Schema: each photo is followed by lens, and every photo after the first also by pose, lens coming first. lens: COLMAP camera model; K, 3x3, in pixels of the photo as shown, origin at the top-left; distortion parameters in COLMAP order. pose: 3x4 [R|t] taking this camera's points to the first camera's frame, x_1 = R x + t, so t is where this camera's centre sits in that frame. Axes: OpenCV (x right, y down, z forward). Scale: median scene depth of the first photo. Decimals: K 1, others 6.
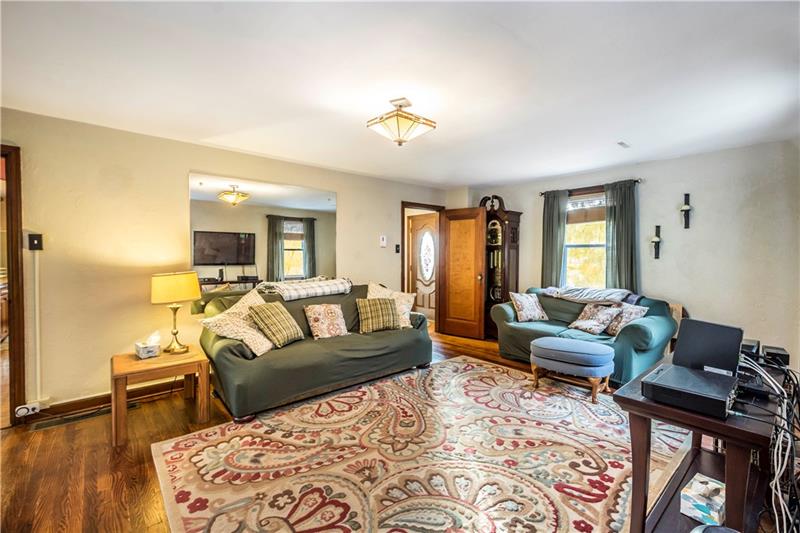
lens RADIAL K [[349.4, 0, 399.2], [0, 349.4, 262.3], [0, 0, 1]] dist [0.008282, -0.000953]
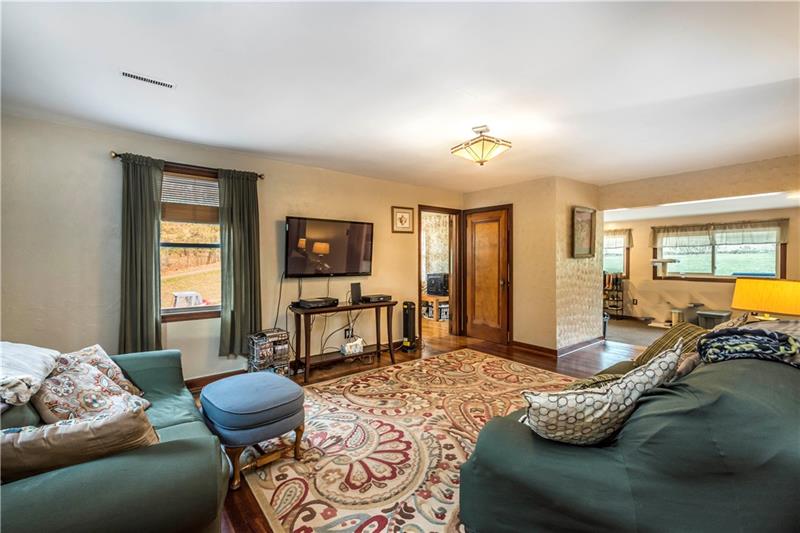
lens RADIAL K [[349.4, 0, 399.2], [0, 349.4, 262.3], [0, 0, 1]] dist [0.008282, -0.000953]
pose [[-0.999020, 0.002725, 0.044166, 0.226370], [0.003598, 0.999800, 0.019693, -0.031245], [-0.044103, 0.019833, -0.998830, 2.190342]]
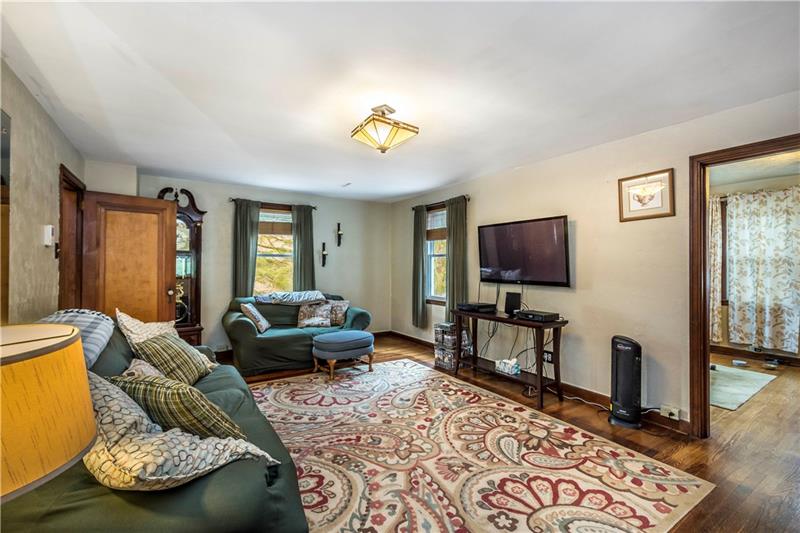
lens RADIAL K [[352.6, 0, 398.9], [0, 352.6, 264.3], [0, 0, 1]] dist [0.010528, -0.000365]
pose [[0.137785, 0.000569, 0.990462, -0.963952], [0.013744, 0.999902, -0.002487, -0.019135], [-0.990367, 0.013956, 0.137764, 0.824066]]
